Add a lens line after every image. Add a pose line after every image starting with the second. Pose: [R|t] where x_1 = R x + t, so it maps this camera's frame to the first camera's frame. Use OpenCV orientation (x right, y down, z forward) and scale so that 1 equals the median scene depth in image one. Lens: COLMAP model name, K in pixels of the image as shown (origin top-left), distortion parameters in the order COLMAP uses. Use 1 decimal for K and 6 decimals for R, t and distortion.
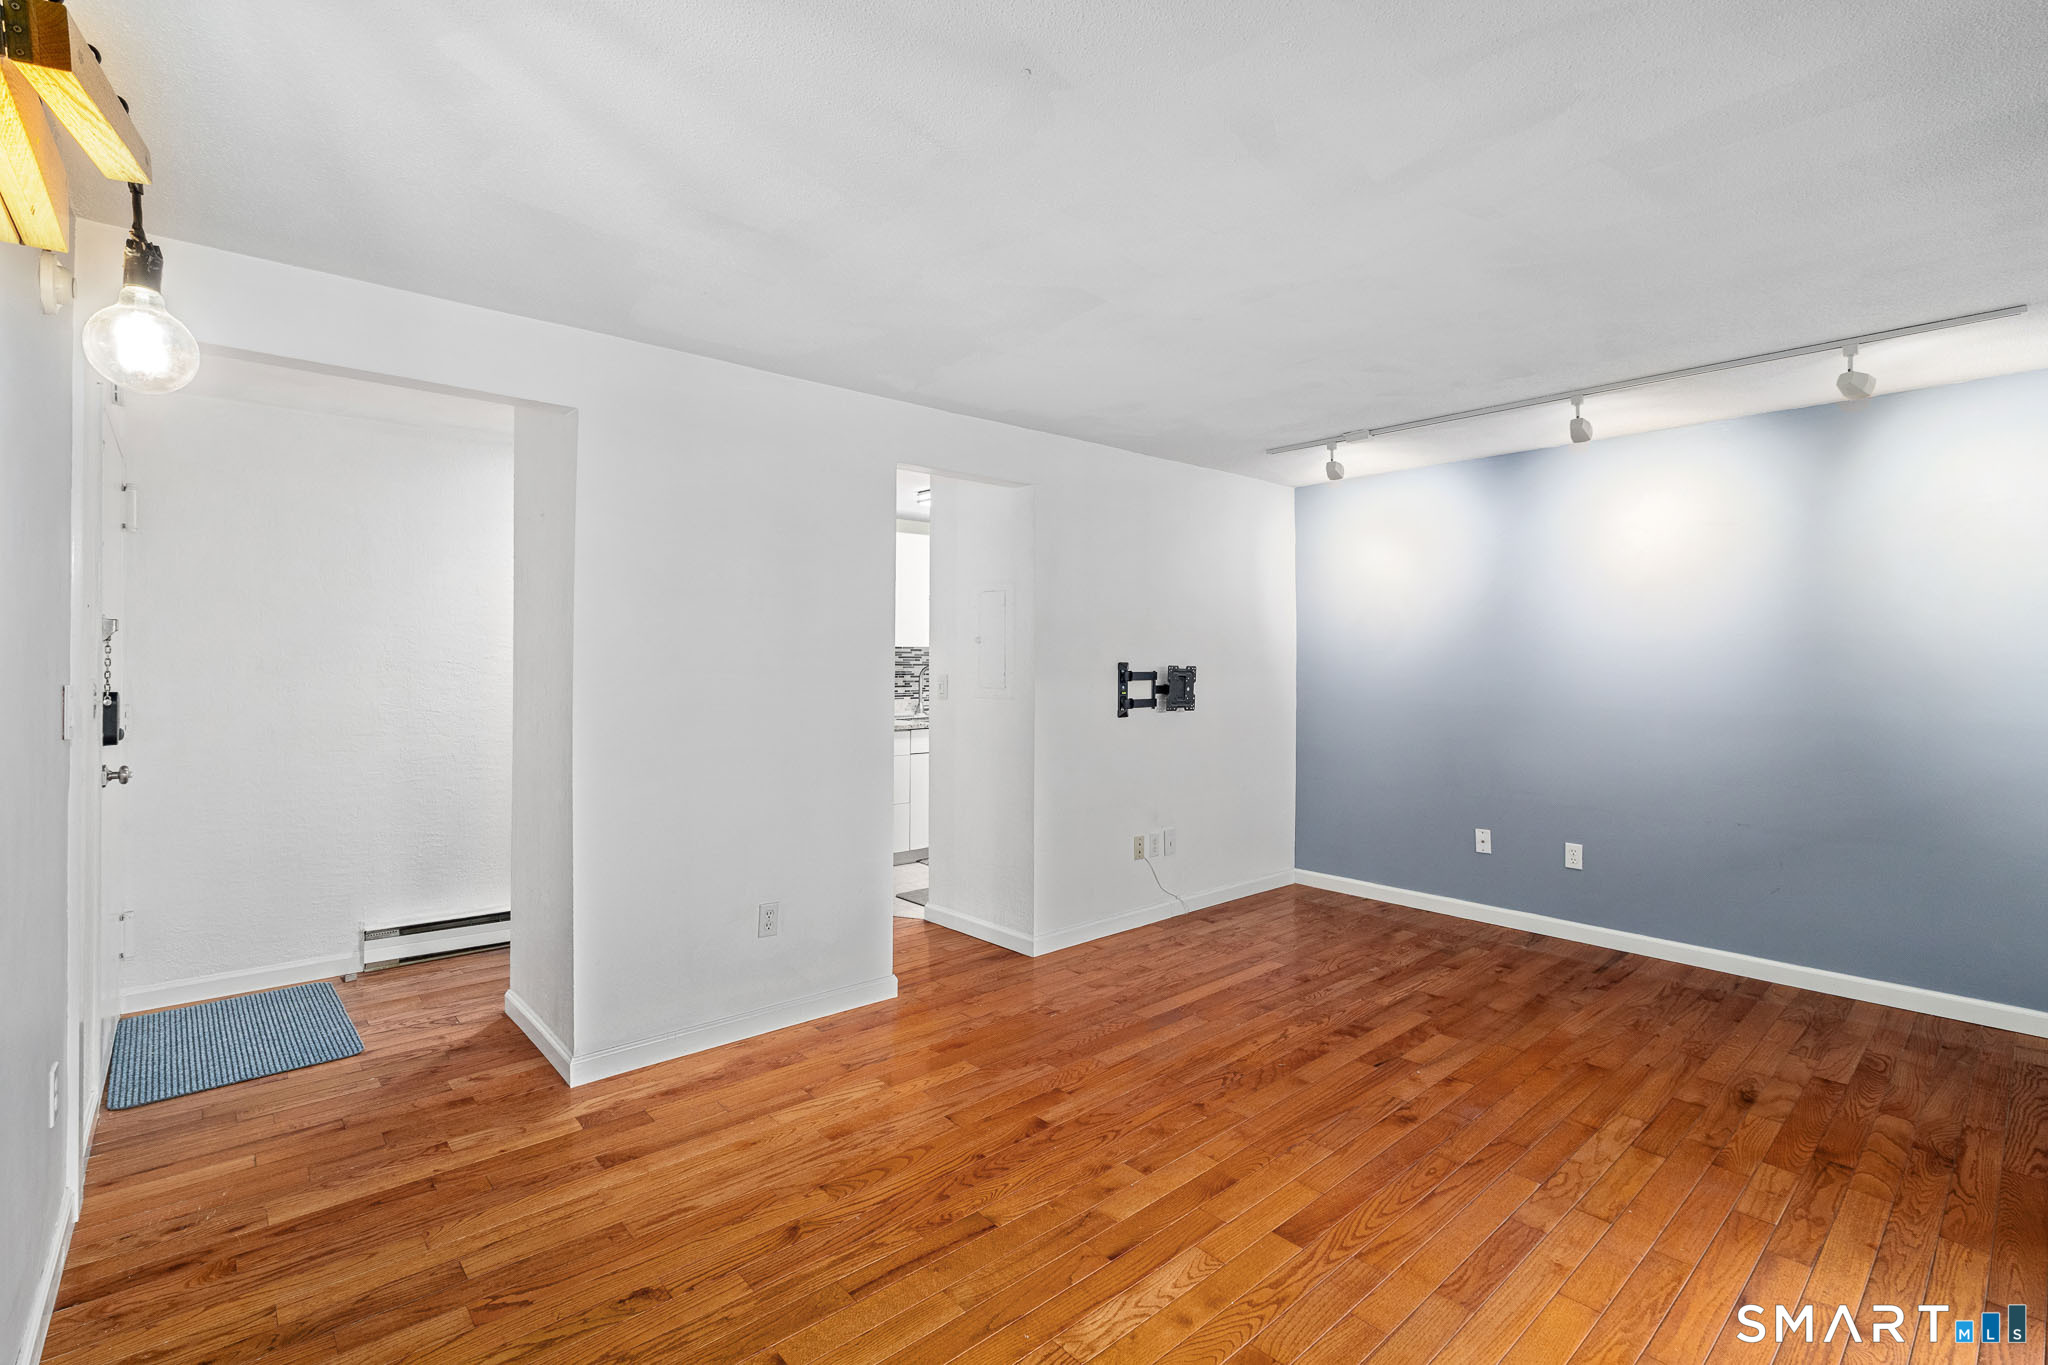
lens RADIAL K [[928.0, 0, 1028.3], [0, 928.0, 662.5], [0, 0, 1]] dist [0.000013, 0.000178]
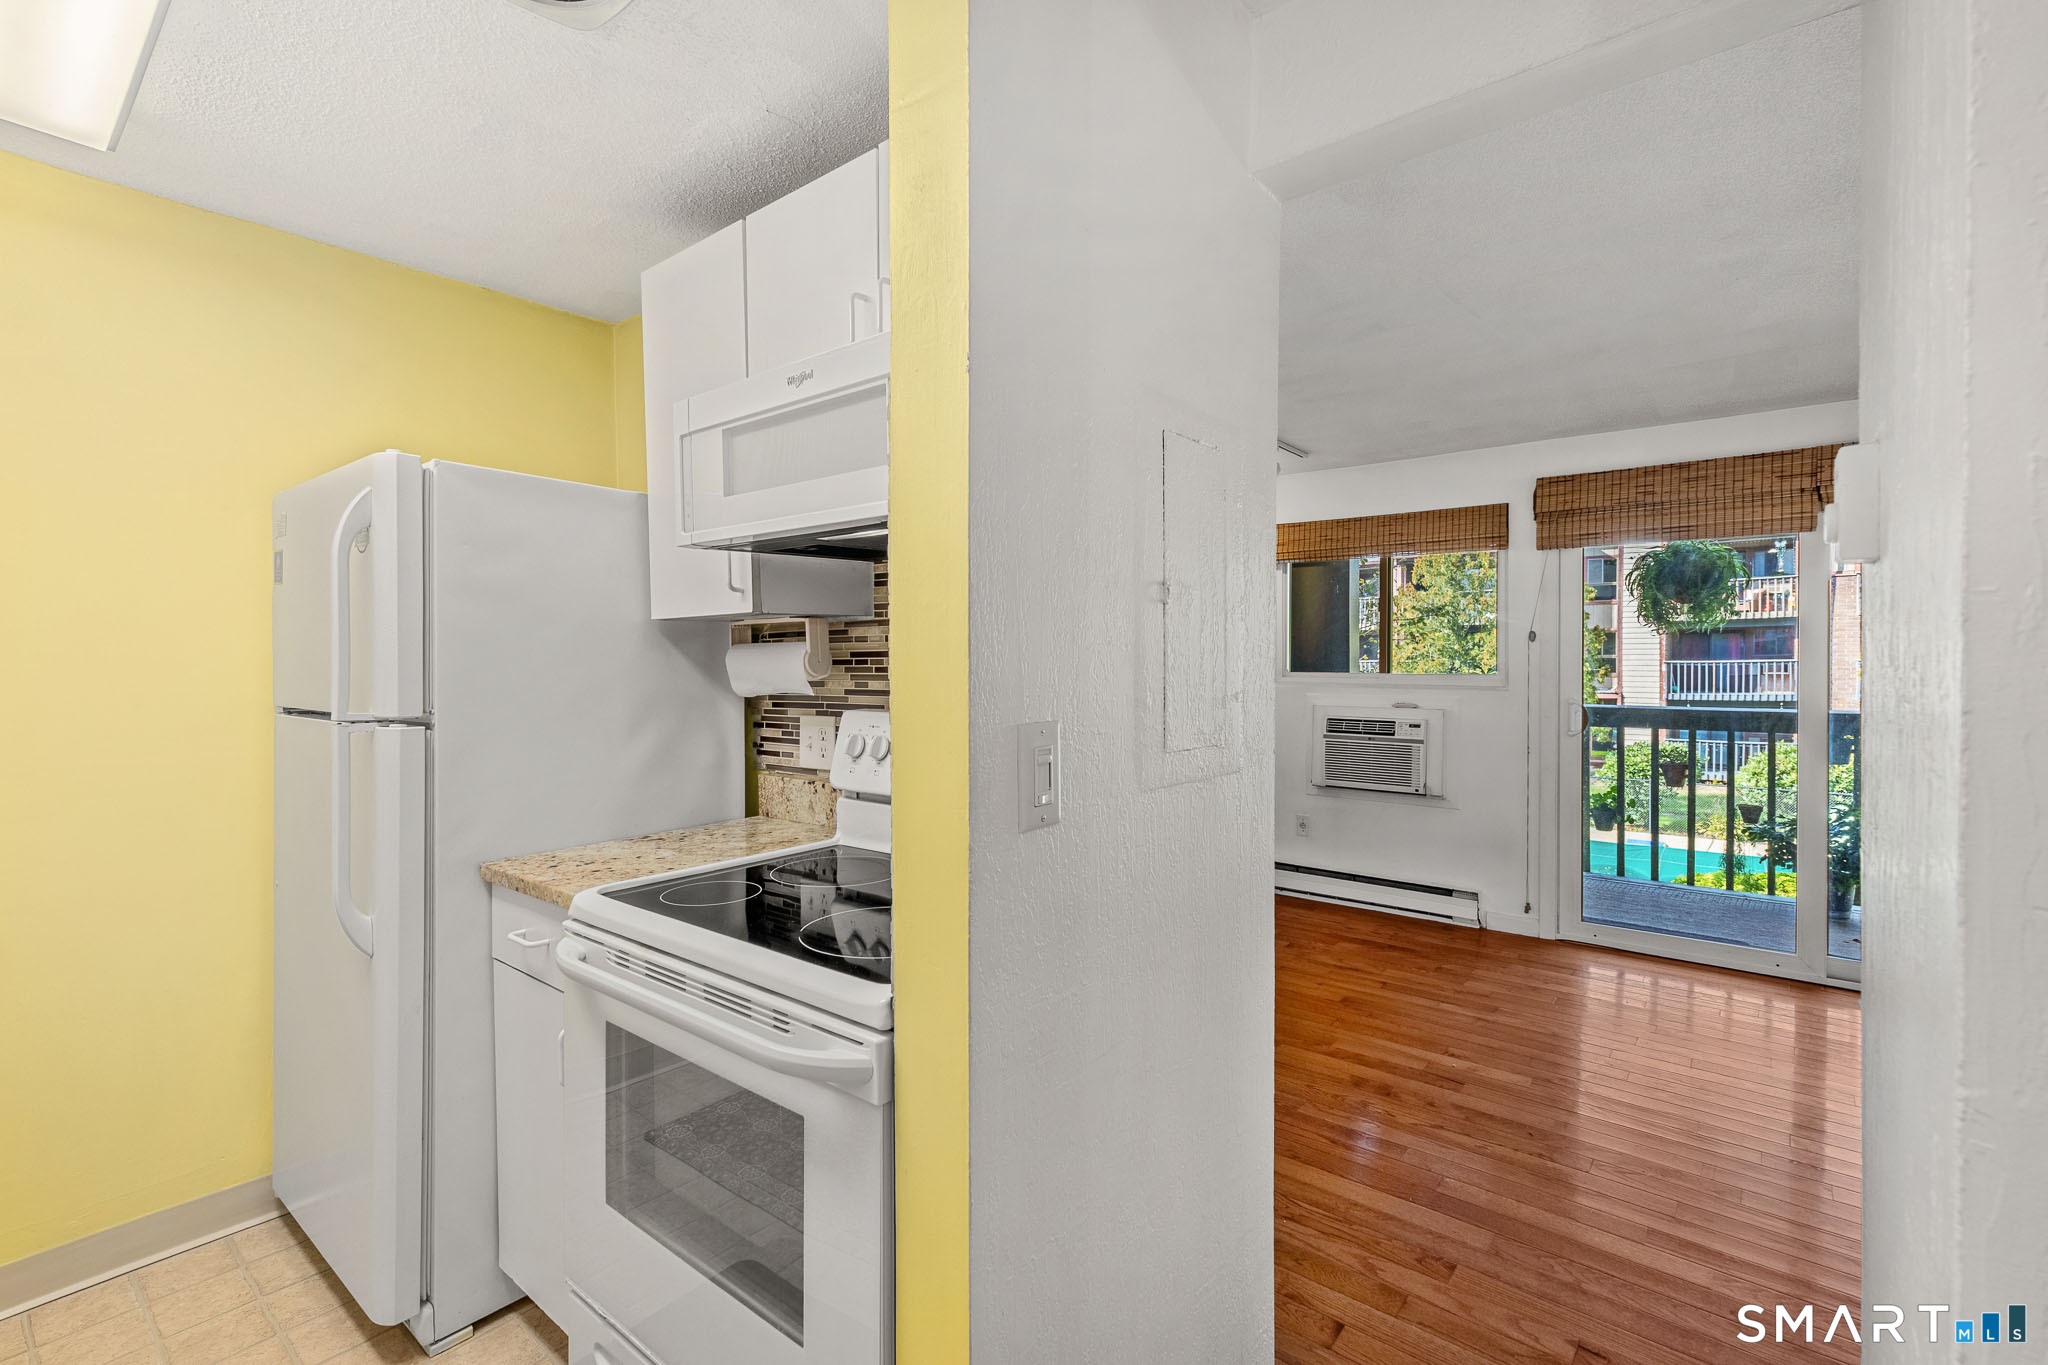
lens RADIAL K [[918.9, 0, 1021.7], [0, 918.9, 668.7], [0, 0, 1]] dist [0.001075, -0.000171]
pose [[-0.149016, -0.013758, 0.988739, -0.395726], [0.002871, 0.999893, 0.014346, -0.007257], [-0.988831, 0.004976, -0.148961, 1.280061]]
